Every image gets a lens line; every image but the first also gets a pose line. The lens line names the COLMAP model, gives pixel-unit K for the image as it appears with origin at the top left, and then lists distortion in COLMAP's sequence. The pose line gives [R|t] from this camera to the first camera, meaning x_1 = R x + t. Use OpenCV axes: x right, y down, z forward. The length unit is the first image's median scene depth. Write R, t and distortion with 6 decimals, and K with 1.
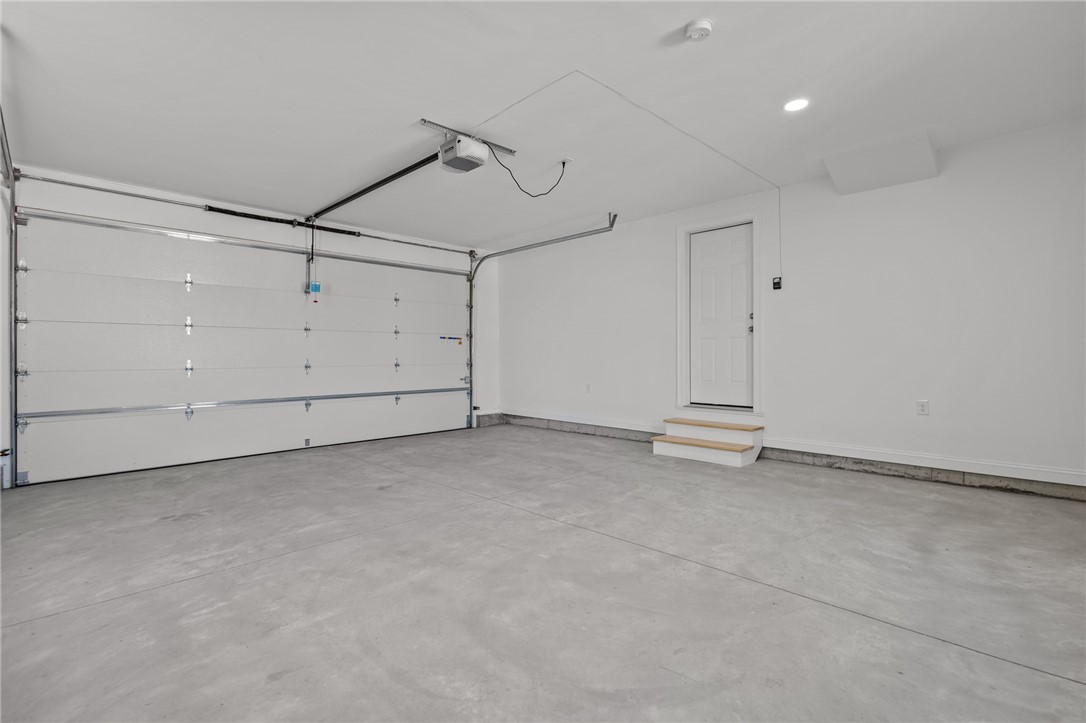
lens RADIAL K [[518.0, 0, 544.7], [0, 518.0, 358.0], [0, 0, 1]] dist [0.005130, -0.000367]
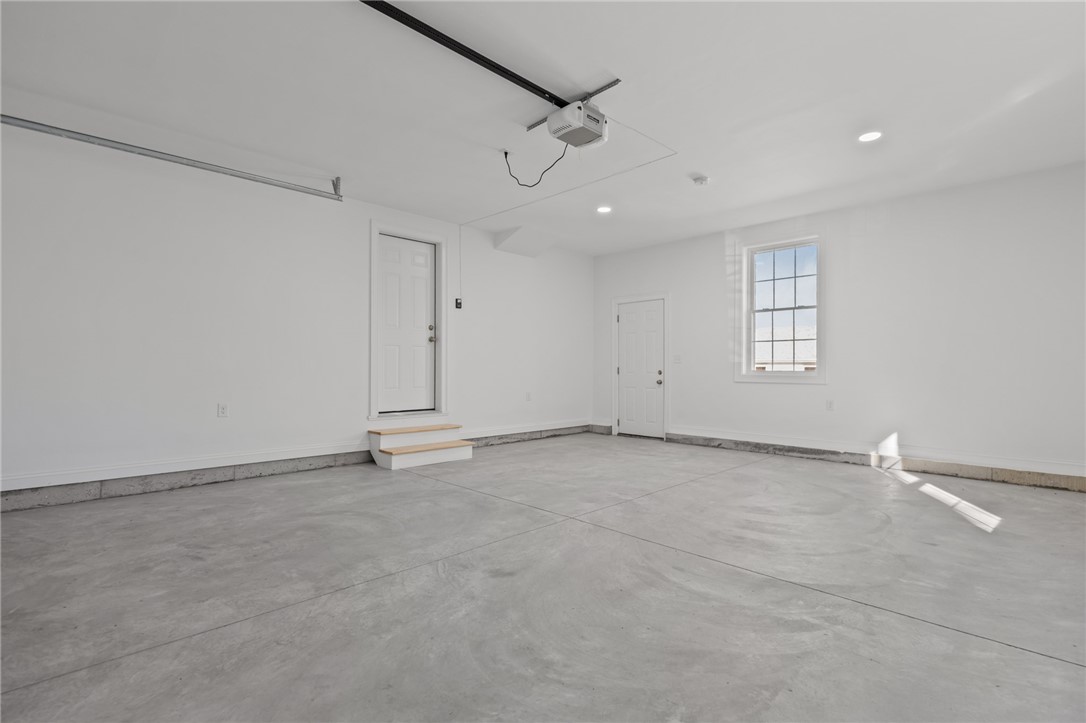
lens RADIAL K [[518.0, 0, 564.8], [0, 518.0, 370.8], [0, 0, 1]] dist [0.005130, -0.000367]
pose [[-0.027125, -0.003047, 0.999627, -1.104155], [0.001832, 0.999994, 0.003098, 0.013839], [-0.999630, 0.001915, -0.027120, 1.133028]]
